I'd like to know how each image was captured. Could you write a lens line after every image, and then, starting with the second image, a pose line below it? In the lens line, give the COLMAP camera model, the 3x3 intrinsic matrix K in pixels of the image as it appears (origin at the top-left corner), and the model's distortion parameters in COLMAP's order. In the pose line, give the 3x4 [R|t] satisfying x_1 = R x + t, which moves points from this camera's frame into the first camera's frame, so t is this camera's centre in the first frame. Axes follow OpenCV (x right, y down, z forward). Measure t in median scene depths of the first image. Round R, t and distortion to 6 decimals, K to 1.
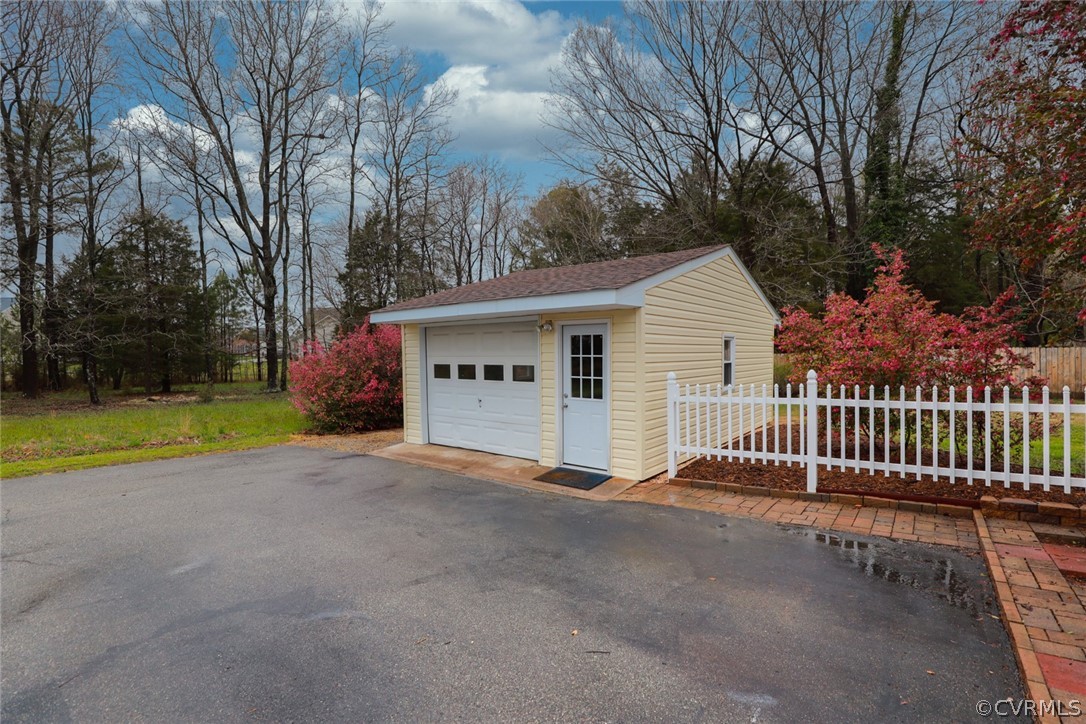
lens RADIAL K [[497.9, 0, 543.6], [0, 497.9, 366.3], [0, 0, 1]] dist [-0.035604, 0.007384]
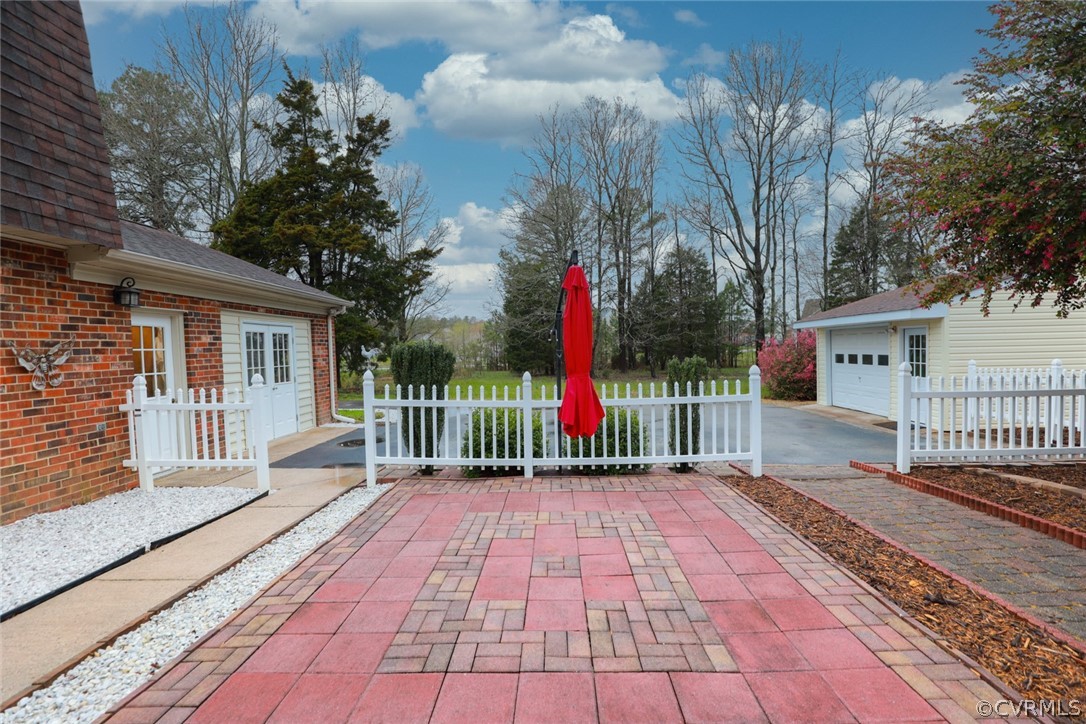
lens RADIAL K [[497.9, 0, 543.6], [0, 497.9, 366.3], [0, 0, 1]] dist [-0.035604, 0.007384]
pose [[0.582135, 0.022462, -0.812782, 0.166925], [-0.003475, 0.999678, 0.025138, -0.000448], [0.813085, -0.011809, 0.582026, -0.210060]]
